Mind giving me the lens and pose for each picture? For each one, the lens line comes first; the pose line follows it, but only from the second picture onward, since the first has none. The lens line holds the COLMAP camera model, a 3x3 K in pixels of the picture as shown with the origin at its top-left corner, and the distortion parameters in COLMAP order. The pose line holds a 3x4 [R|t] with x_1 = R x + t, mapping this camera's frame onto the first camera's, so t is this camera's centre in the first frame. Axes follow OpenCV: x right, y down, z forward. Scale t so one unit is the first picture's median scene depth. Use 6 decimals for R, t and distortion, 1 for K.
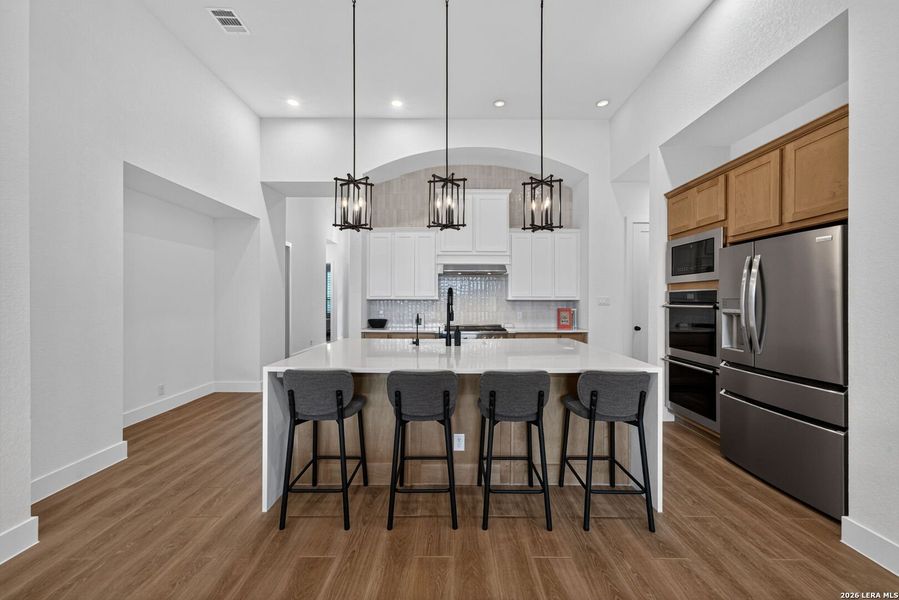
lens RADIAL K [[345.6, 0, 448.9], [0, 345.6, 301.0], [0, 0, 1]] dist [0.002347, 0.001787]
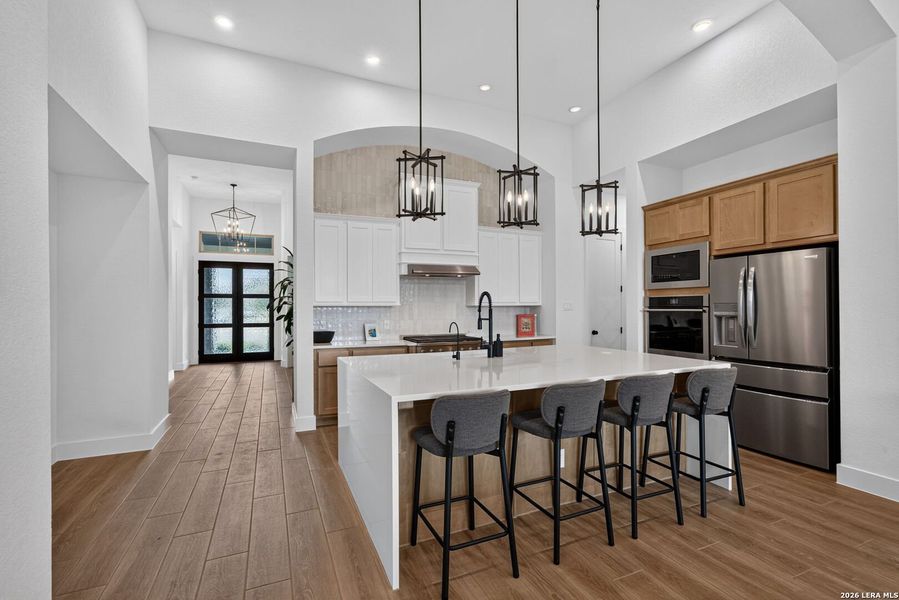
lens RADIAL K [[410.0, 0, 449.7], [0, 410.0, 305.8], [0, 0, 1]] dist [0.003776, 0.001365]
pose [[0.911846, -0.003651, 0.410516, -0.546901], [0.006209, 0.999969, -0.004899, 0.003415], [-0.410485, 0.007016, 0.911840, 0.098396]]
